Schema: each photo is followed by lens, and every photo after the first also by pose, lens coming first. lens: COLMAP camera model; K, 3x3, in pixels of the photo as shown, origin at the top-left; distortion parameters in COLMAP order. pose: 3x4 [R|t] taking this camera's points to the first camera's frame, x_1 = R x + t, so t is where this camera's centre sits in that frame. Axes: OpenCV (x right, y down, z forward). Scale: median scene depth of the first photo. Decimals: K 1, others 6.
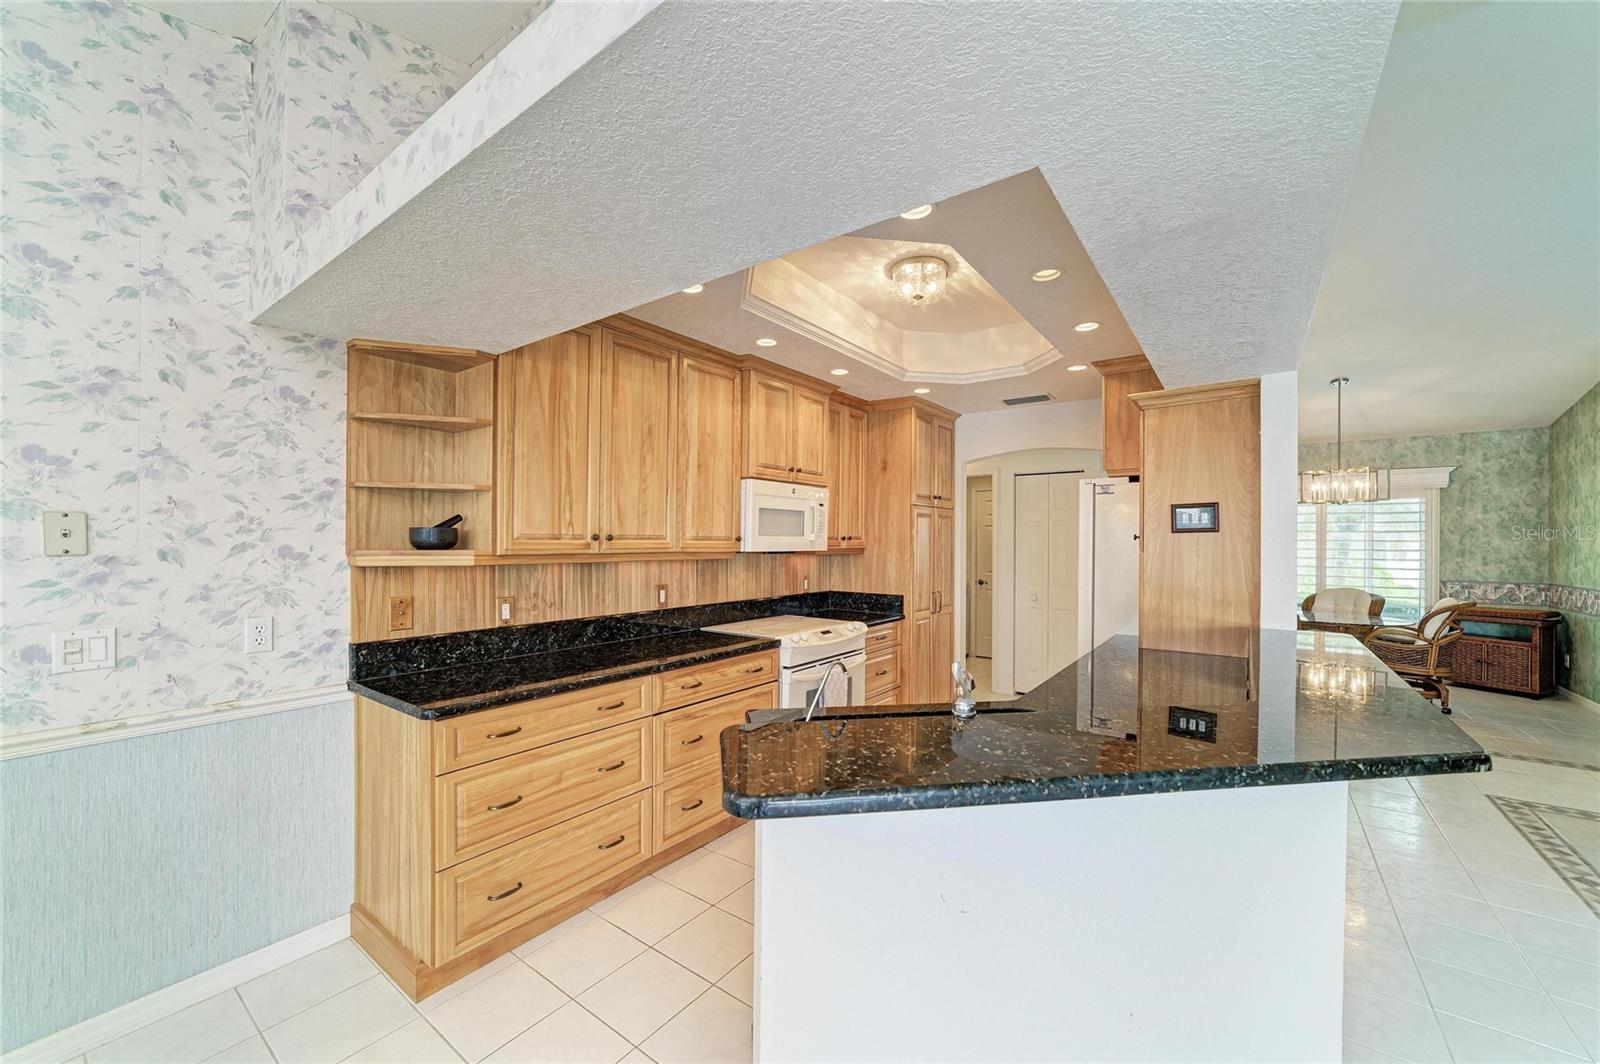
lens RADIAL K [[612.0, 0, 809.1], [0, 612.0, 535.9], [0, 0, 1]] dist [-0.014011, 0.002074]
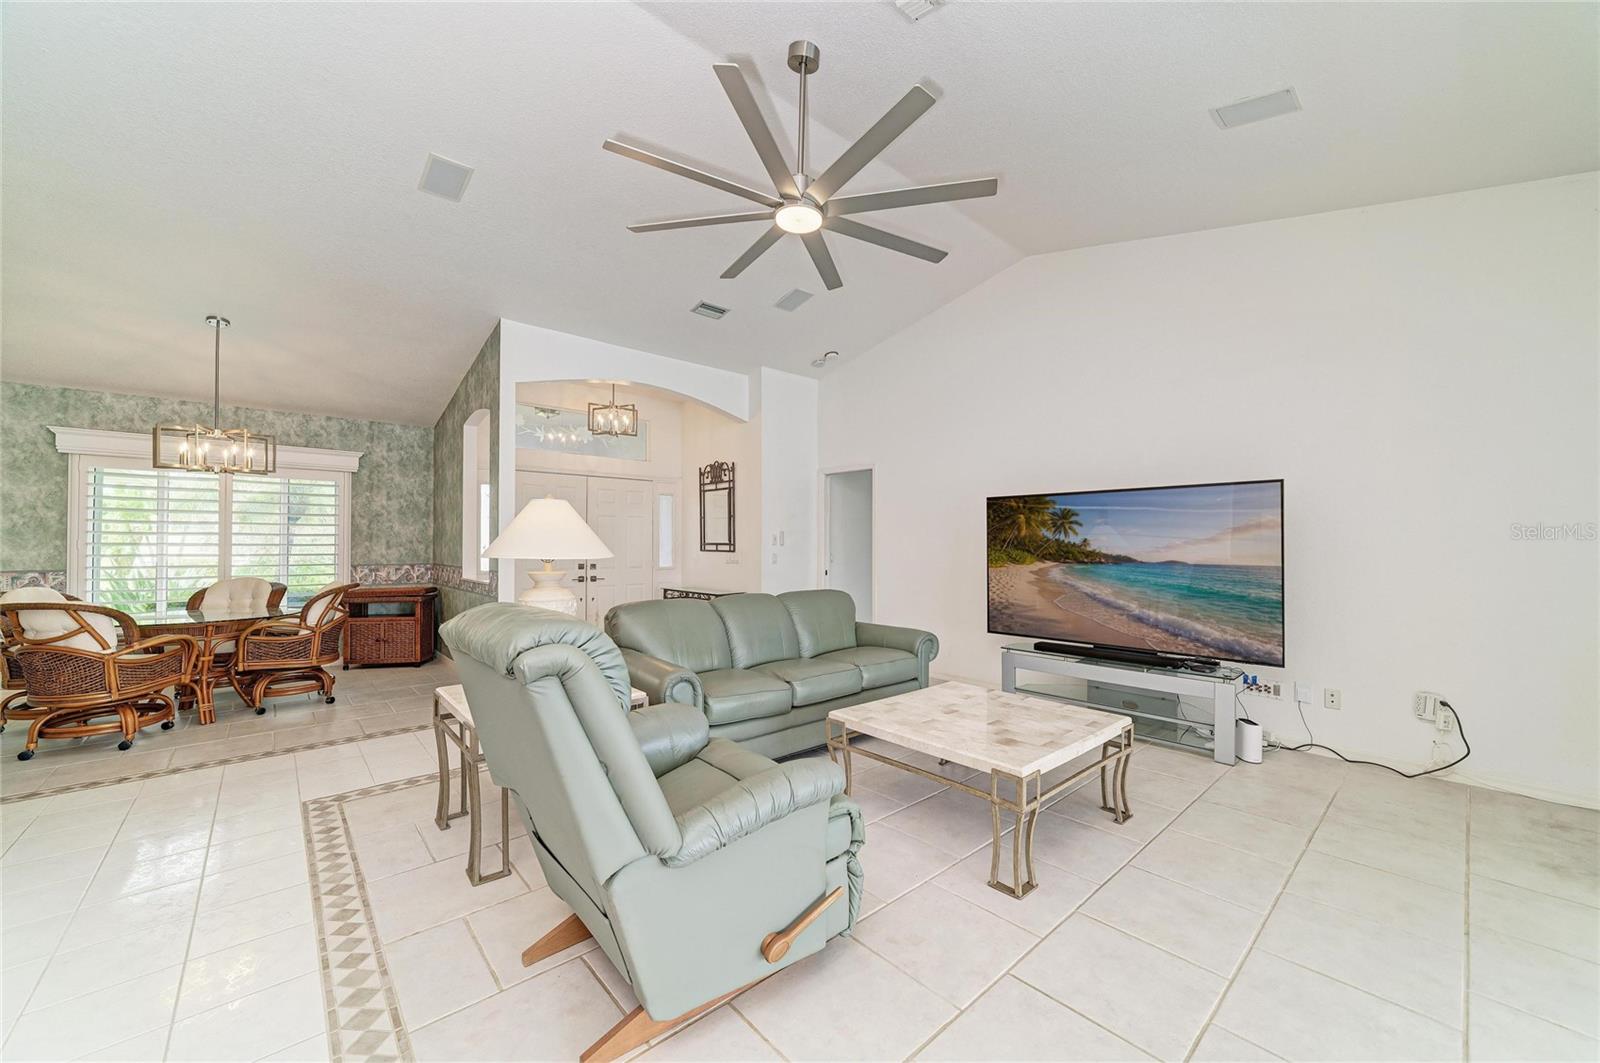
lens RADIAL K [[612.0, 0, 801.6], [0, 612.0, 534.9], [0, 0, 1]] dist [-0.014011, 0.002074]
pose [[0.204074, 0.006792, 0.978932, 0.431831], [-0.006658, 0.999962, -0.005550, 0.050082], [-0.978933, -0.005385, 0.204112, 0.132318]]
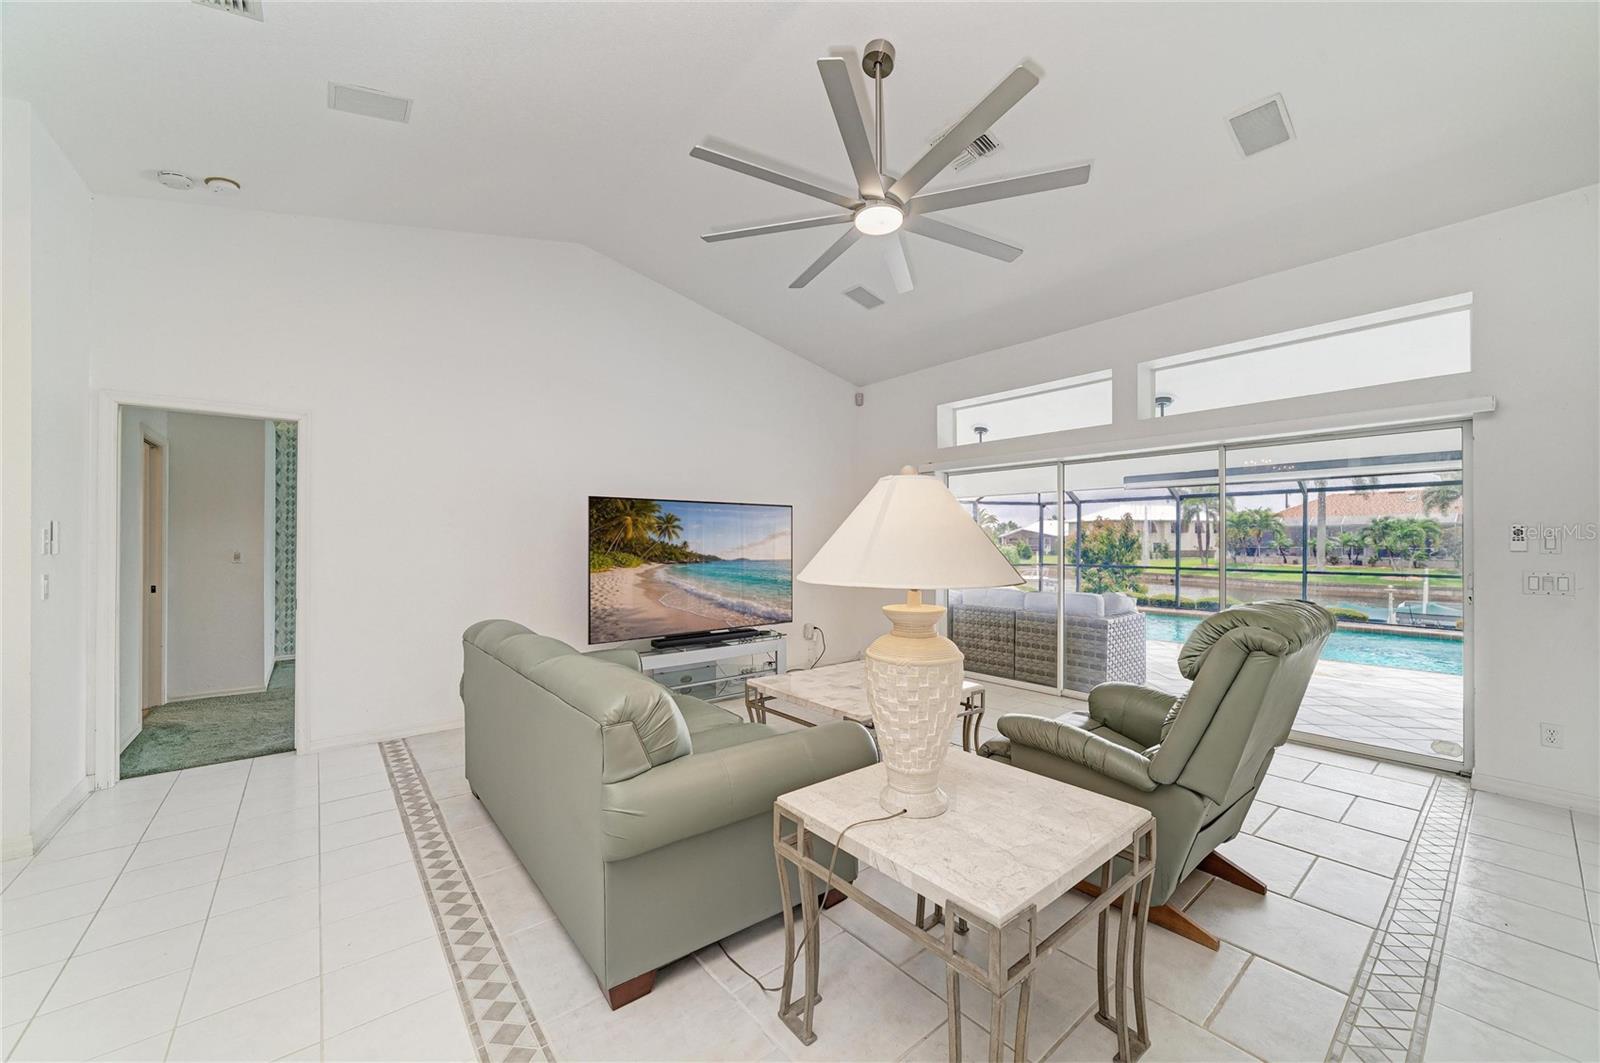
lens RADIAL K [[612.0, 0, 798.3], [0, 612.0, 542.0], [0, 0, 1]] dist [-0.014011, 0.002074]
pose [[-0.970658, -0.005971, 0.240388, 1.252554], [-0.007272, 0.999963, -0.004525, 0.052659], [-0.240352, -0.006140, -0.970666, 1.256618]]
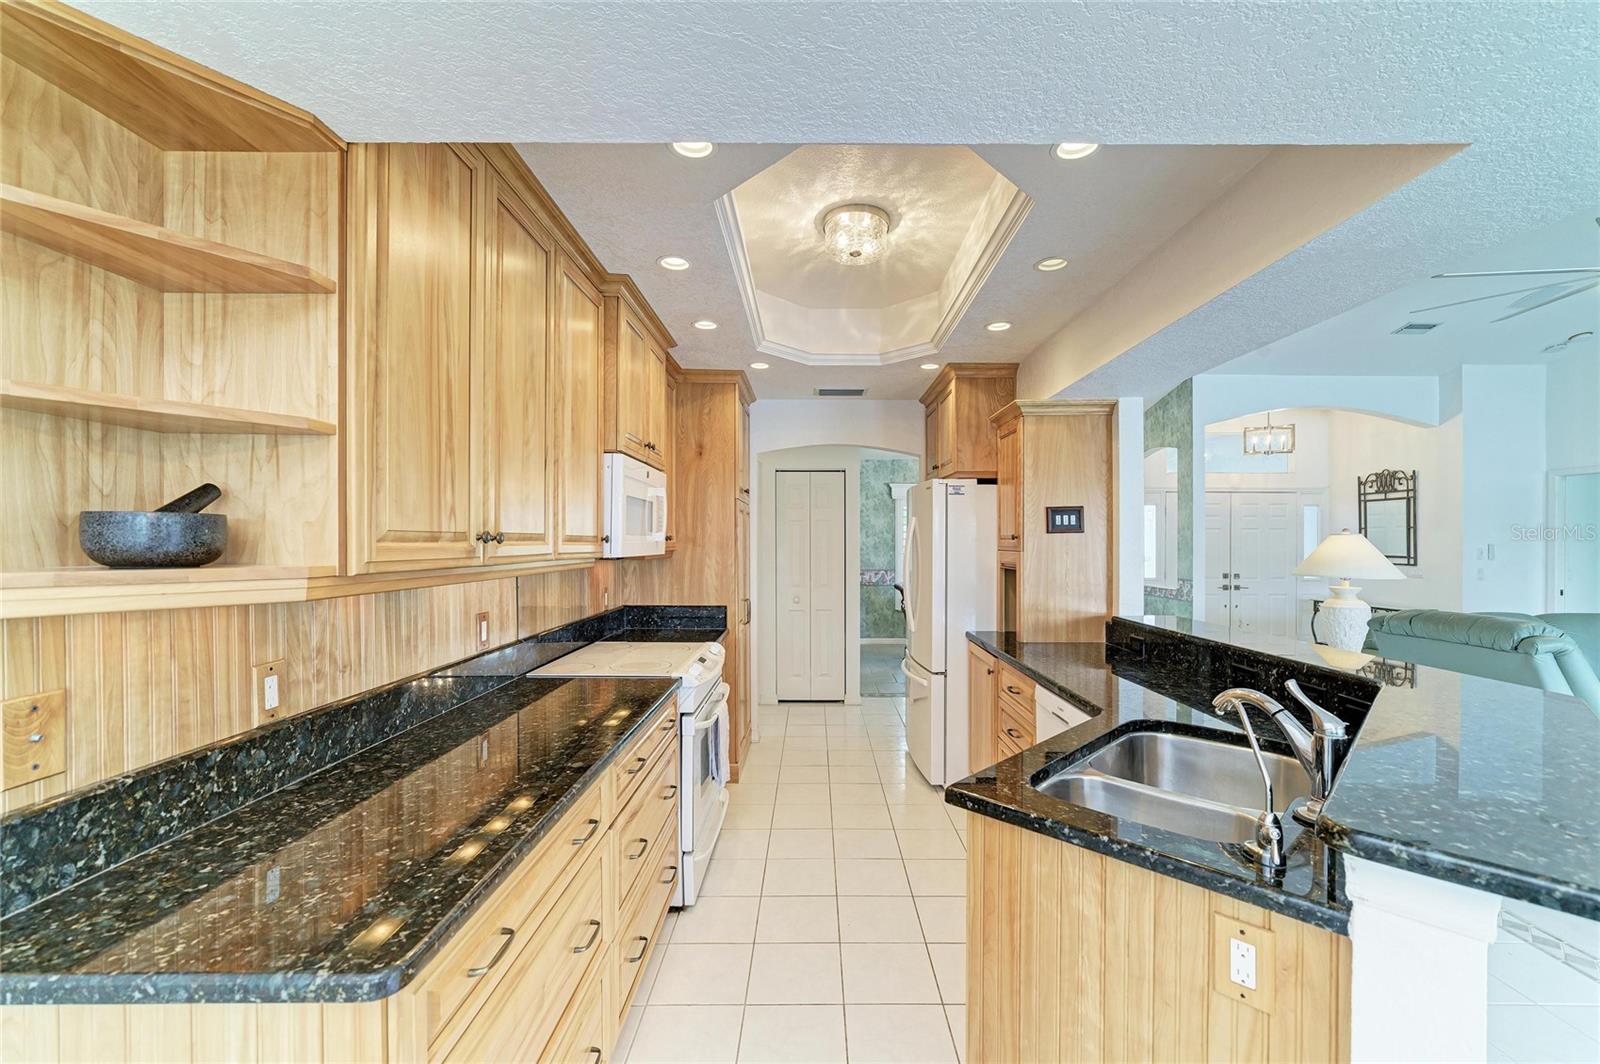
lens RADIAL K [[643.1, 0, 812.9], [0, 643.1, 545.6], [0, 0, 1]] dist [-0.014931, 0.005178]
pose [[0.807248, -0.008193, 0.590156, -0.370468], [-0.000784, 0.999888, 0.014953, 0.001118], [-0.590212, -0.012534, 0.807151, 0.287562]]
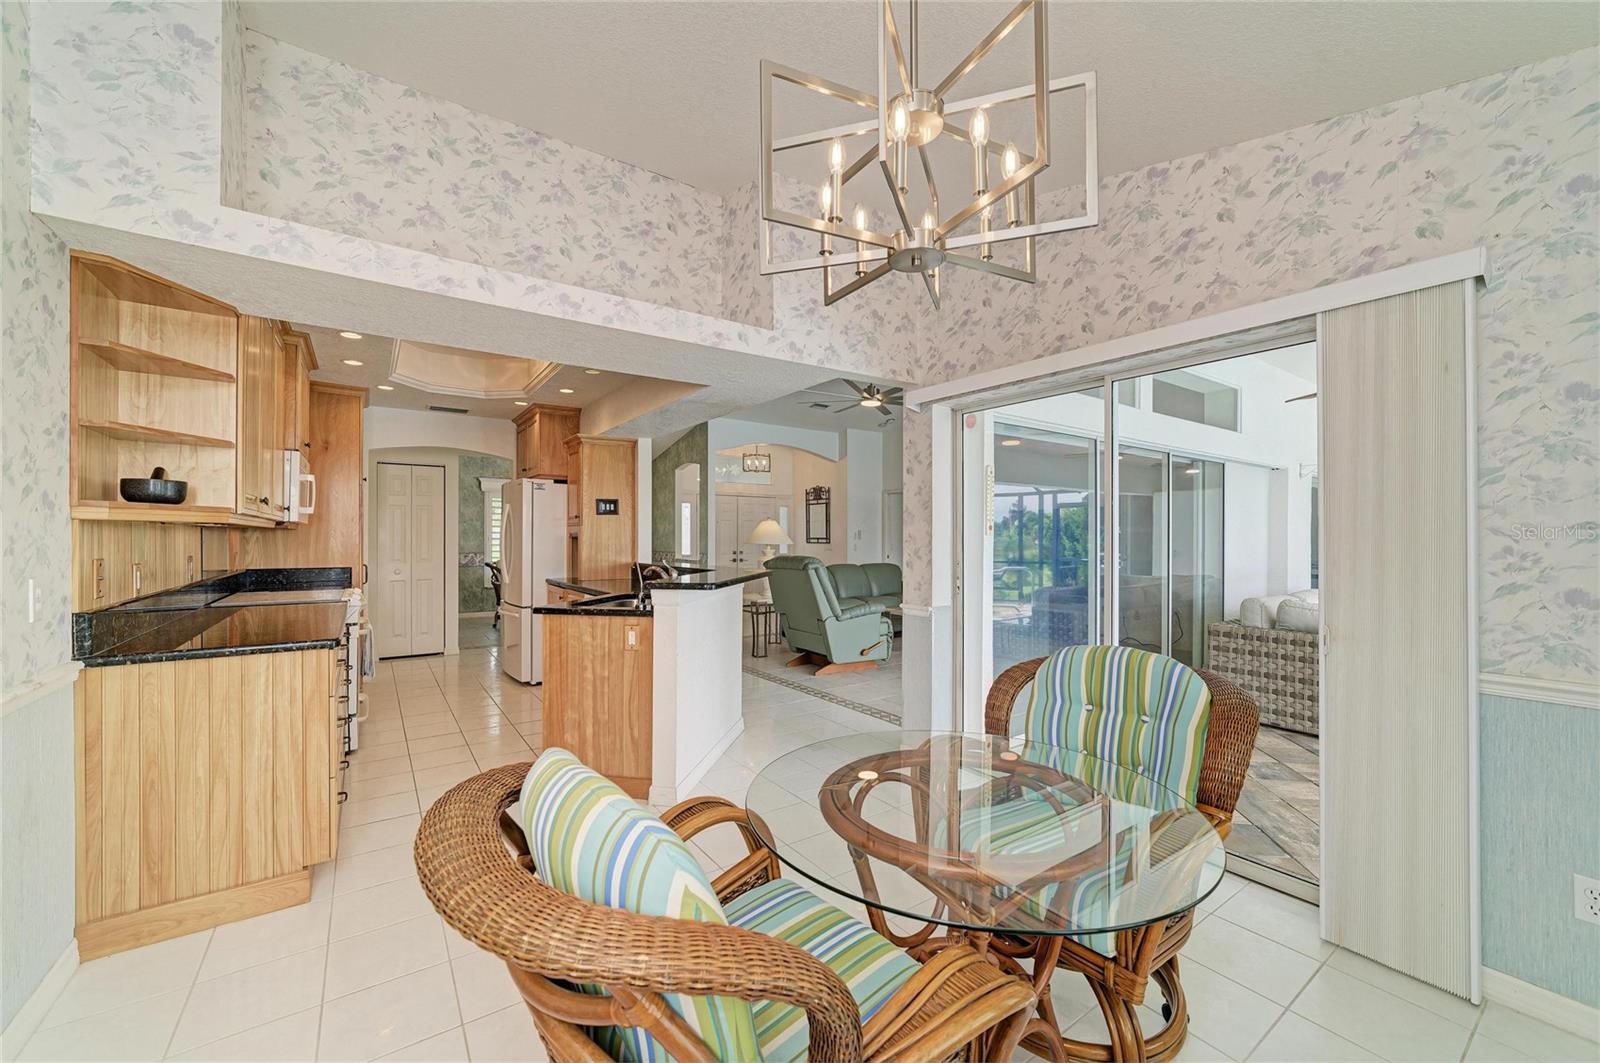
lens RADIAL K [[612.0, 0, 807.9], [0, 612.0, 530.6], [0, 0, 1]] dist [-0.014011, 0.002074]
pose [[0.304946, 0.005632, 0.952353, -0.836188], [-0.004044, 0.999981, -0.004618, 0.043575], [-0.952361, -0.002443, 0.304963, -0.131217]]
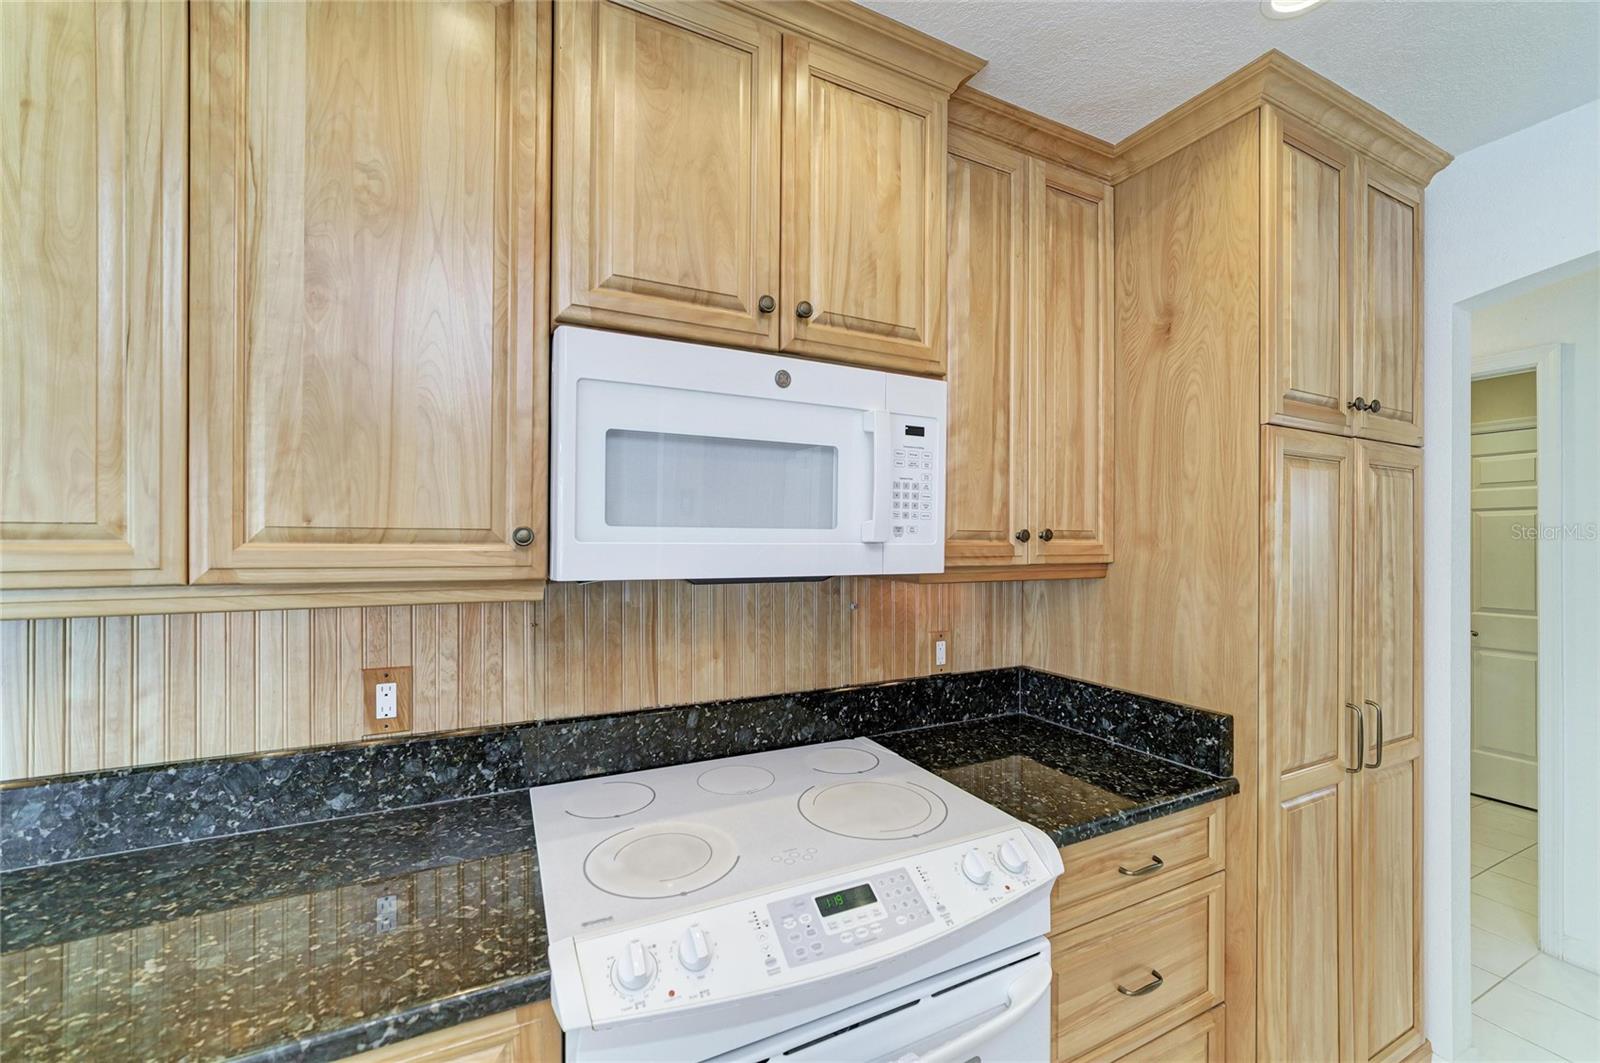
lens RADIAL K [[643.1, 0, 812.6], [0, 643.1, 527.6], [0, 0, 1]] dist [-0.014931, 0.005178]
pose [[0.889800, -0.003784, -0.456335, 0.152188], [0.001030, 0.999980, -0.006283, 0.002643], [0.456350, 0.005121, 0.889786, 0.825115]]
